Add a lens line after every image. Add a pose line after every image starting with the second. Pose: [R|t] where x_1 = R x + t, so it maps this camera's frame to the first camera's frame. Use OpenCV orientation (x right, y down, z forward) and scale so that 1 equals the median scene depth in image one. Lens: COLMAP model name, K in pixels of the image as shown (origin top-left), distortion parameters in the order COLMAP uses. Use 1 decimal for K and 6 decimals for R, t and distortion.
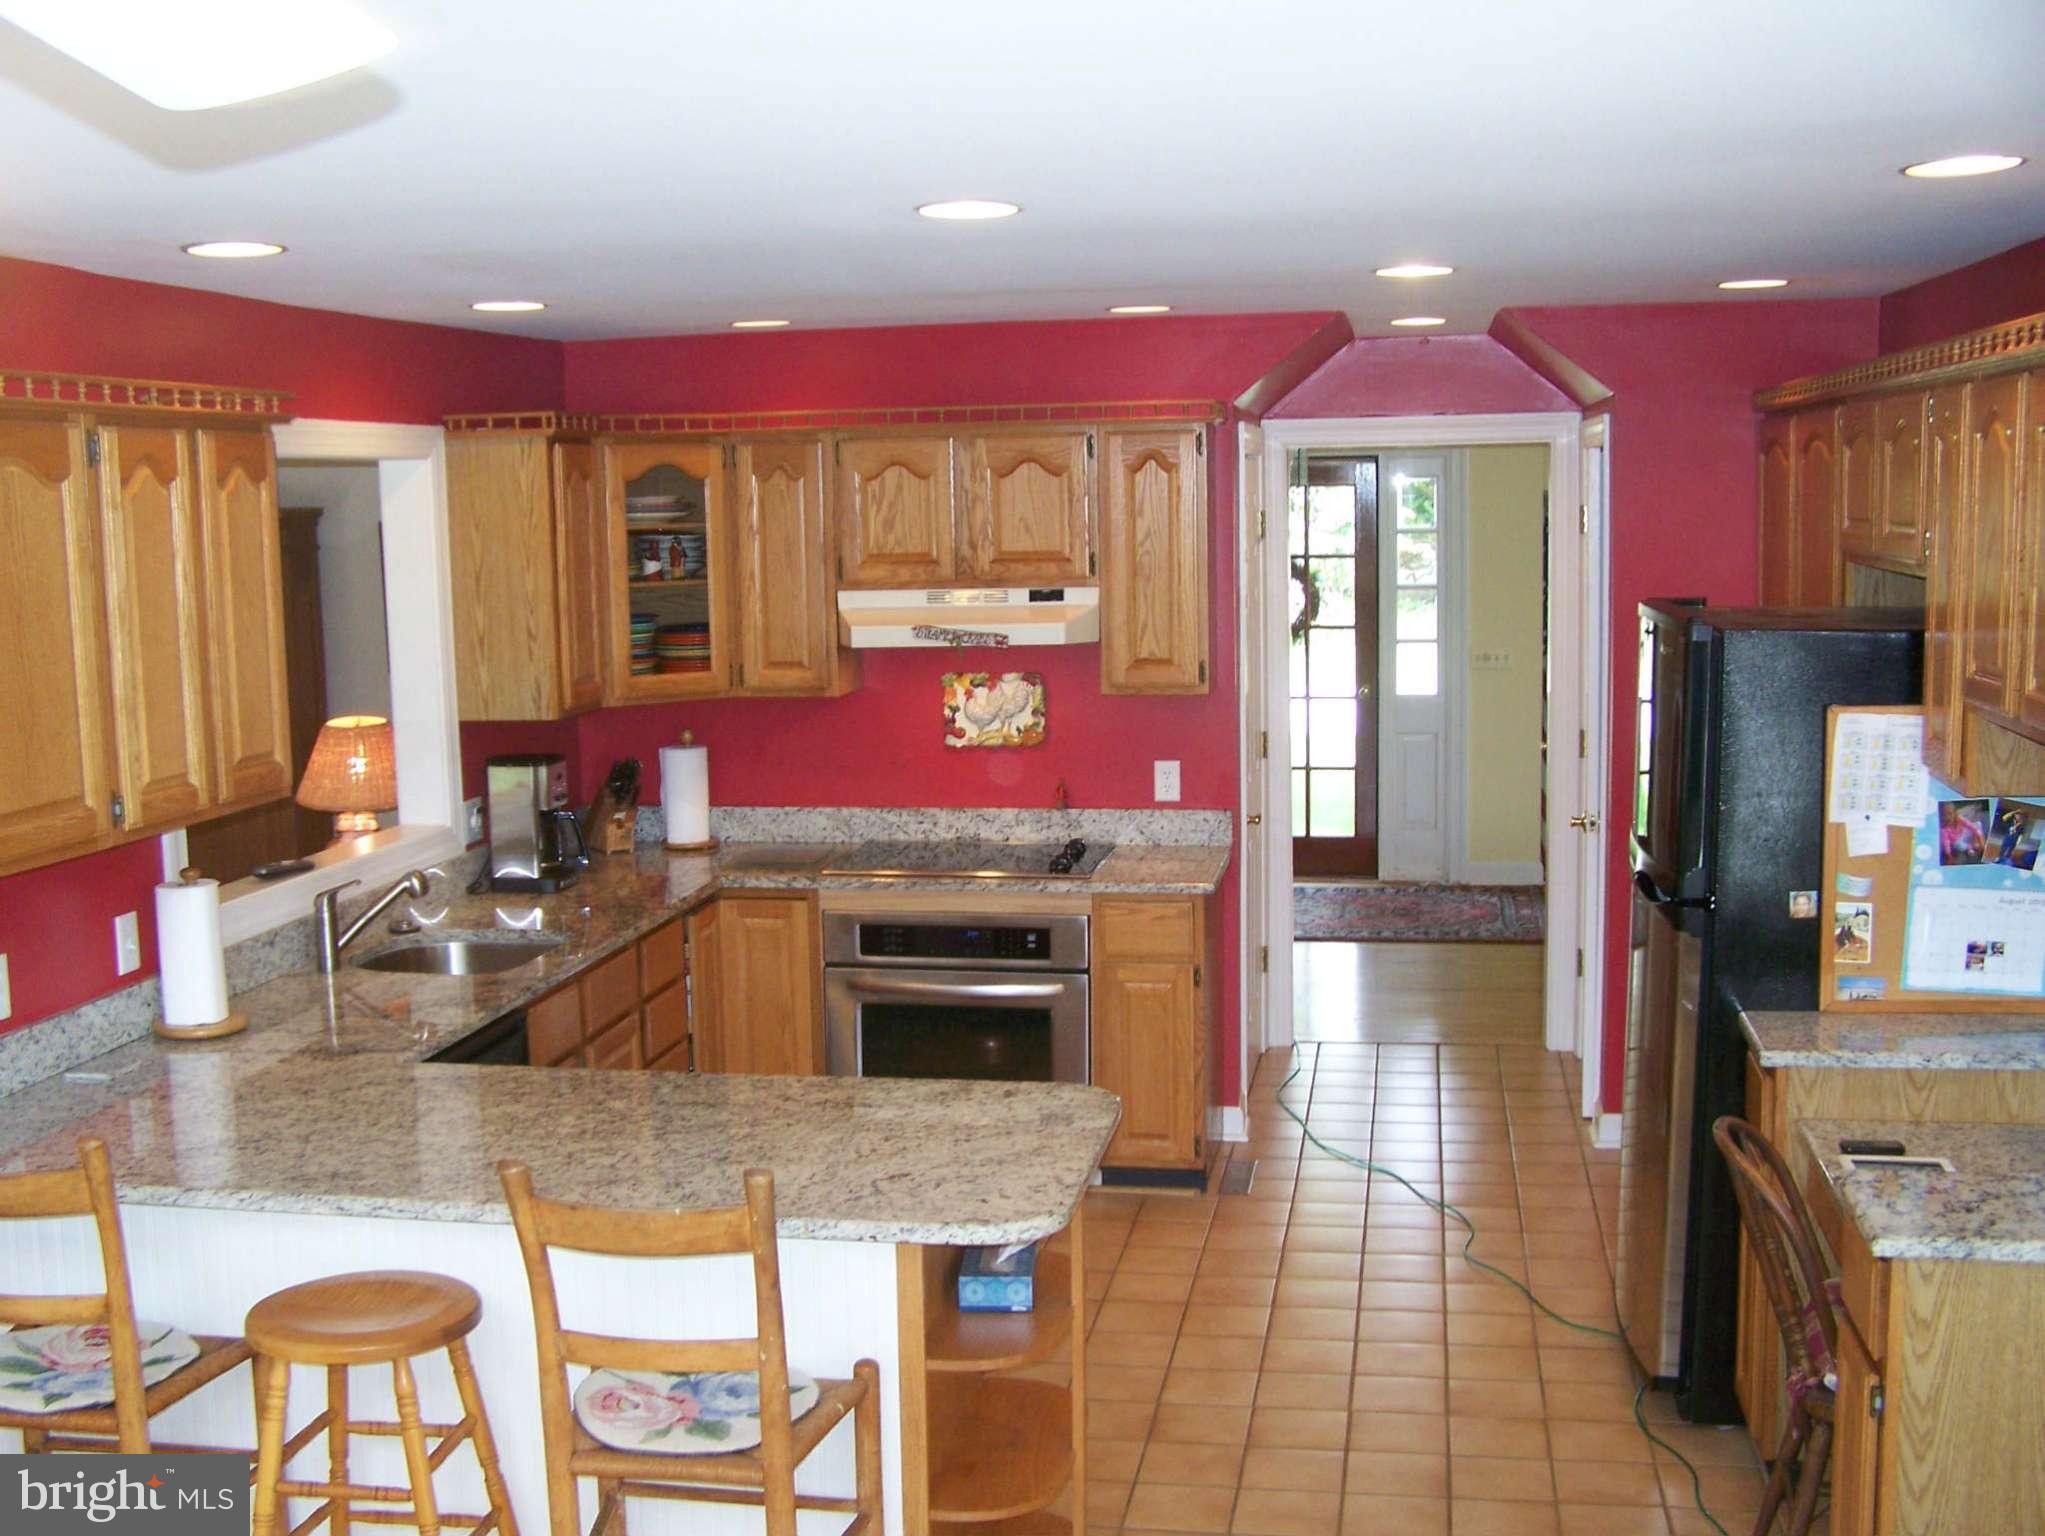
lens RADIAL K [[2327.1, 0, 984.1], [0, 2327.1, 833.1], [0, 0, 1]] dist [-0.198285, 0.393720]
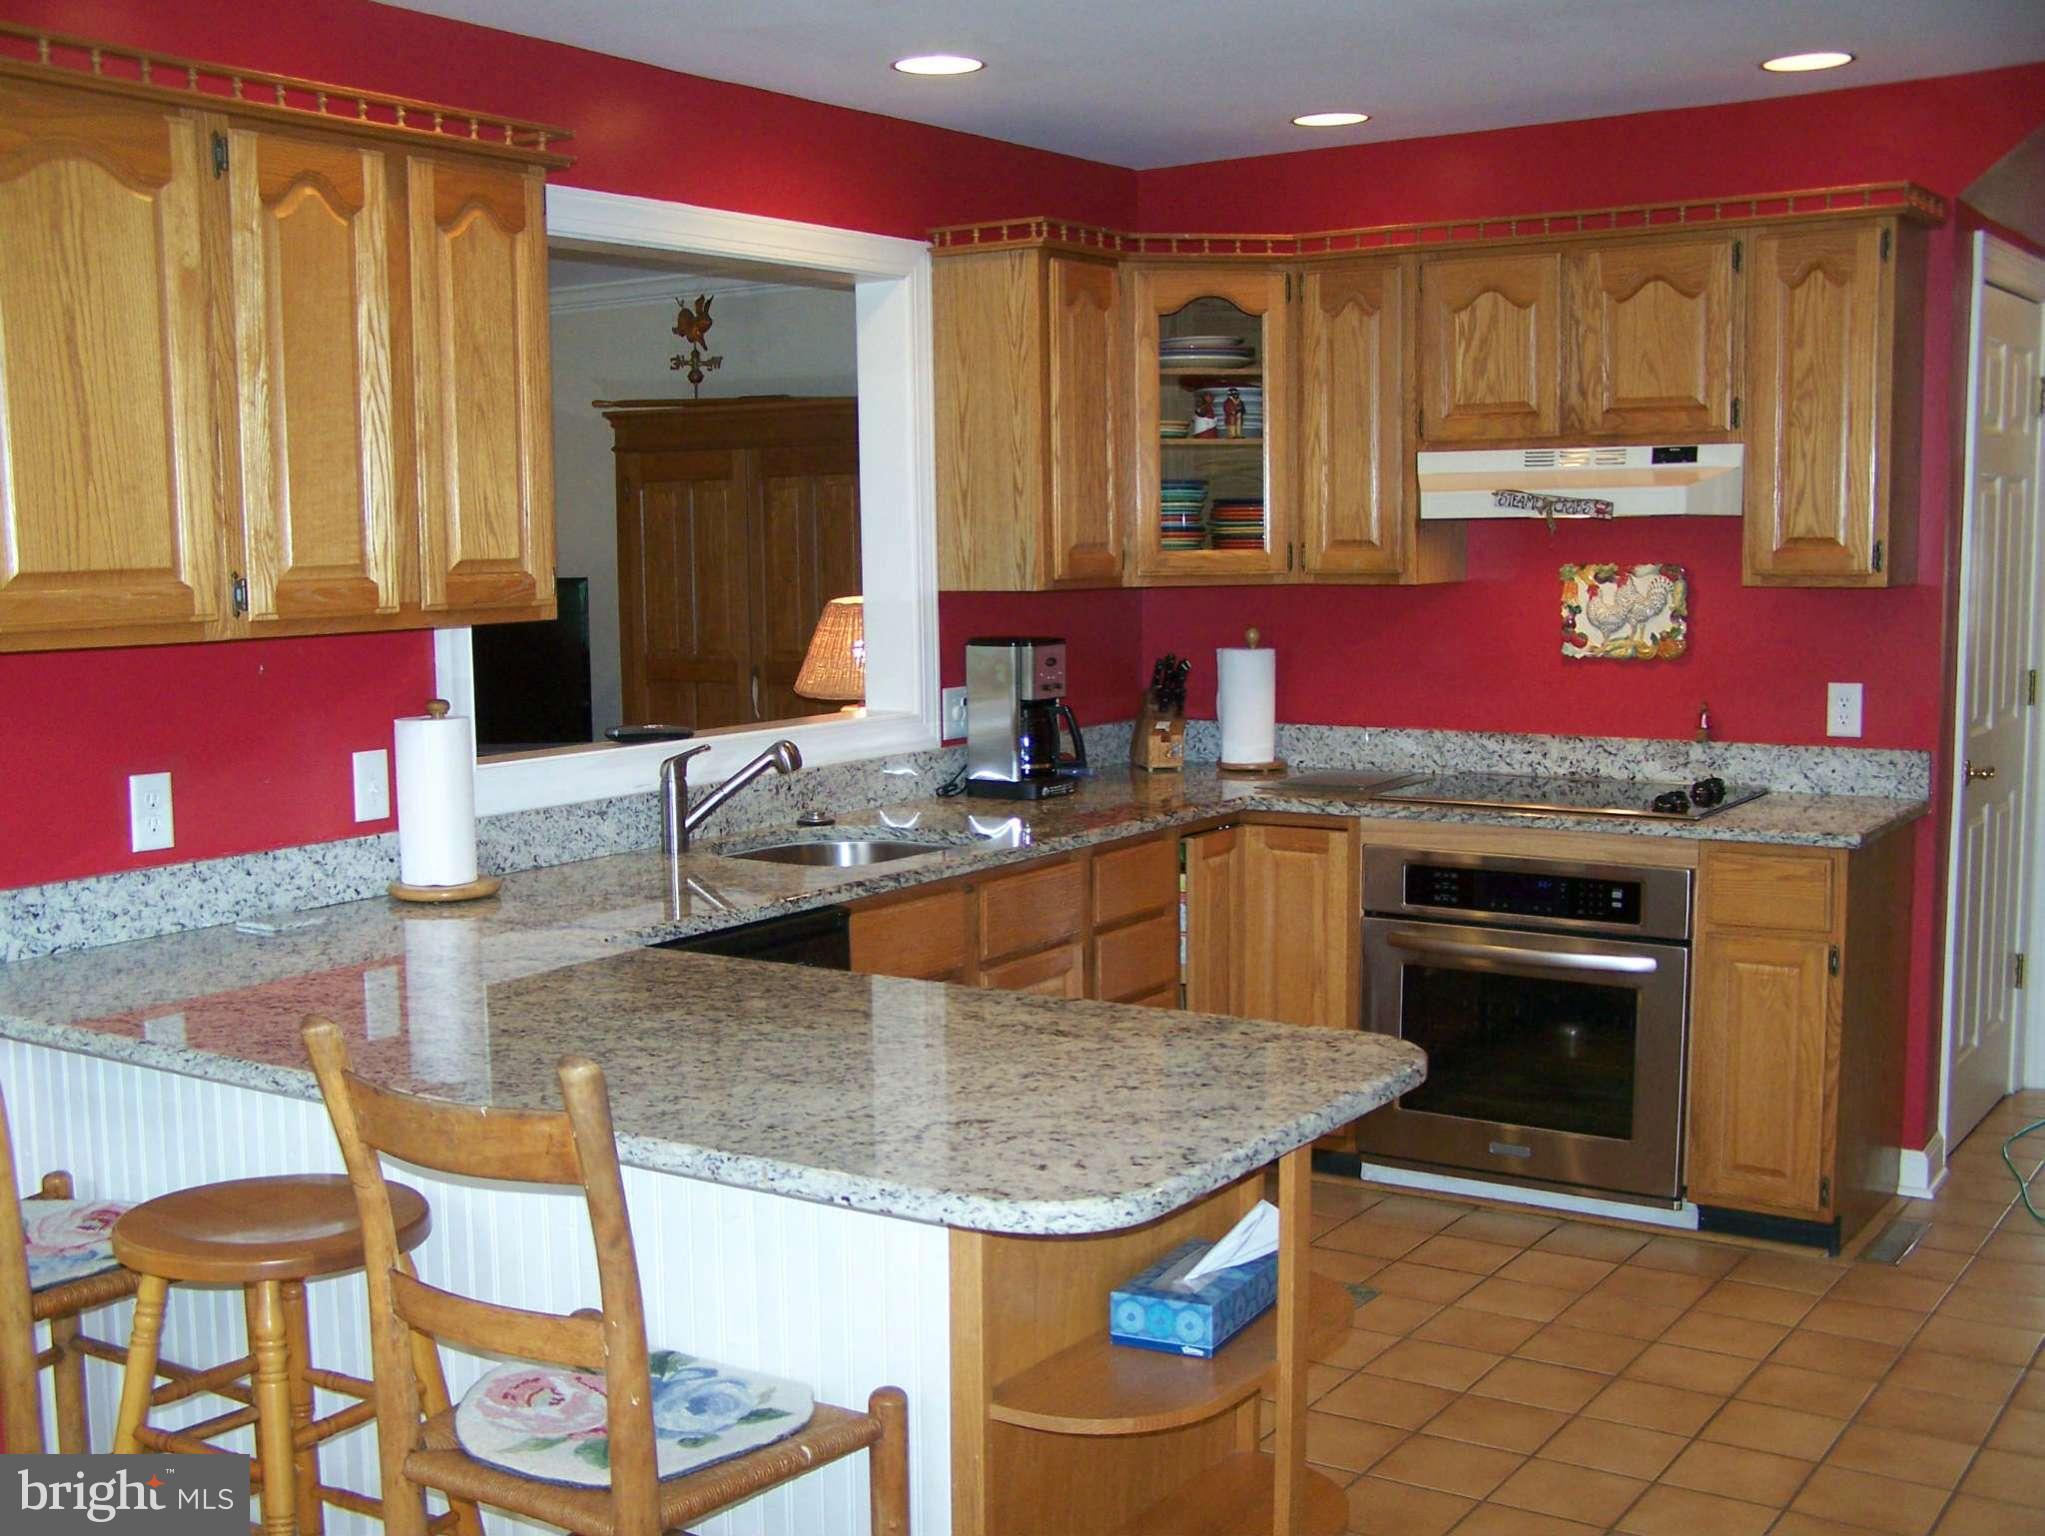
lens RADIAL K [[2327.1, 0, 984.1], [0, 2327.1, 833.1], [0, 0, 1]] dist [-0.198285, 0.393720]
pose [[0.915253, 0.058543, -0.398604, 0.128437], [-0.063230, 0.997998, 0.001393, 0.036590], [0.397888, 0.023929, 0.917122, 0.221247]]
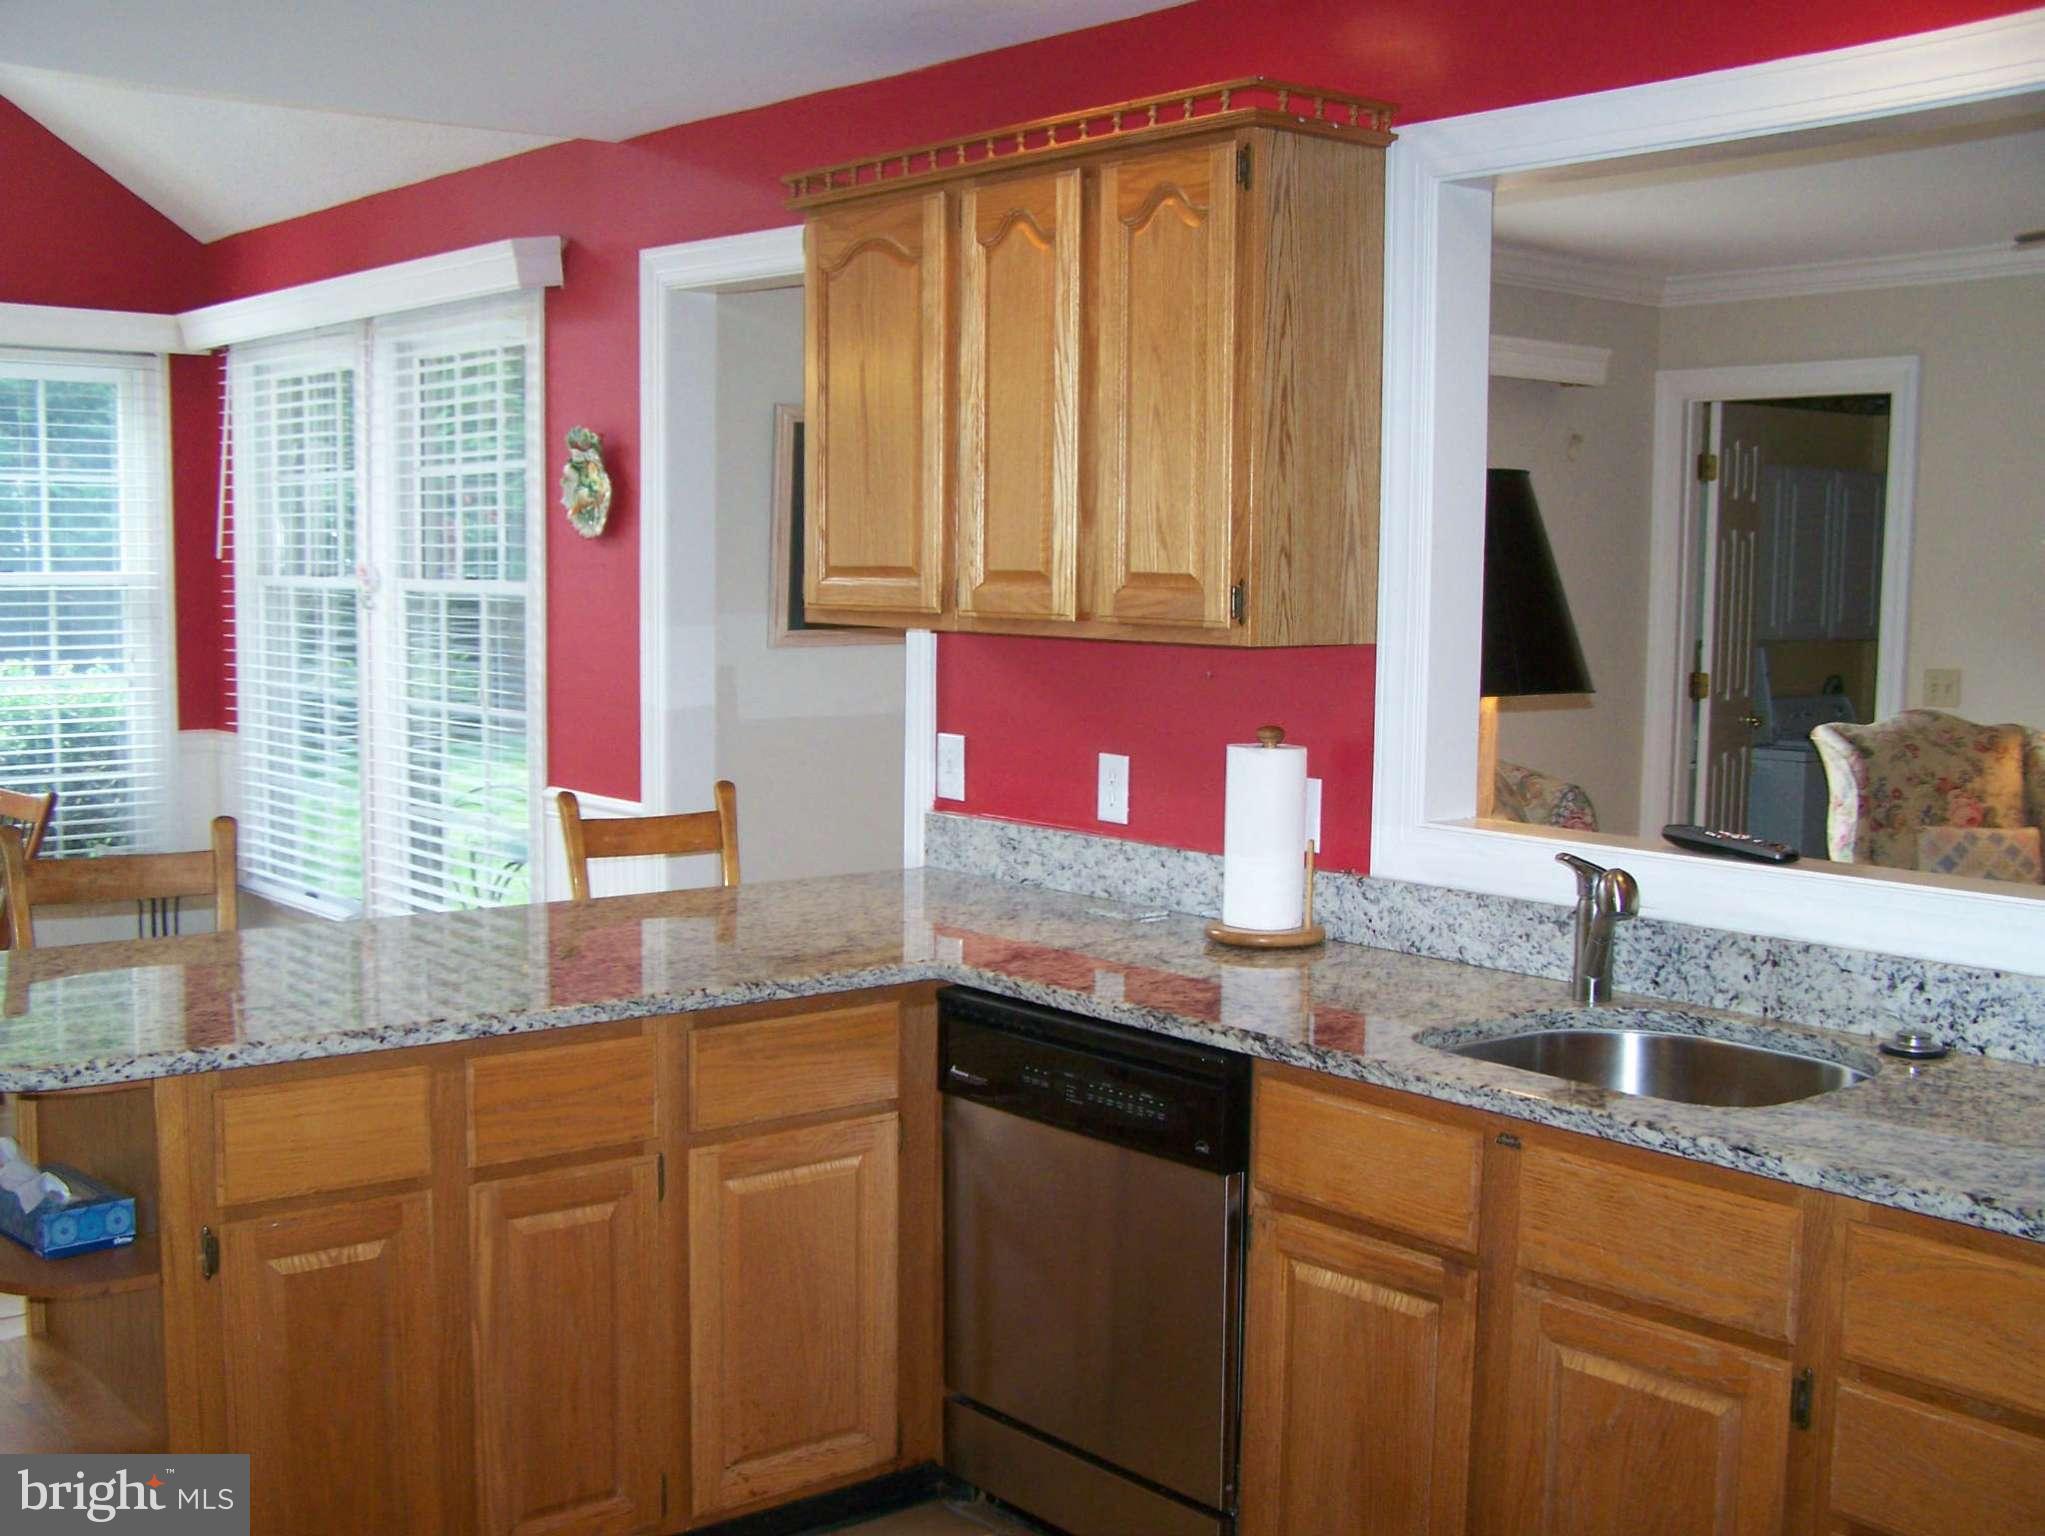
lens RADIAL K [[2340.3, 0, 1025.0], [0, 2340.3, 832.7], [0, 0, 1]] dist [-0.190044, 0.452677]
pose [[-0.650049, 0.100738, -0.753185, 0.219666], [-0.110658, 0.968059, 0.224982, -0.086110], [0.751792, 0.229596, -0.618138, 1.042651]]
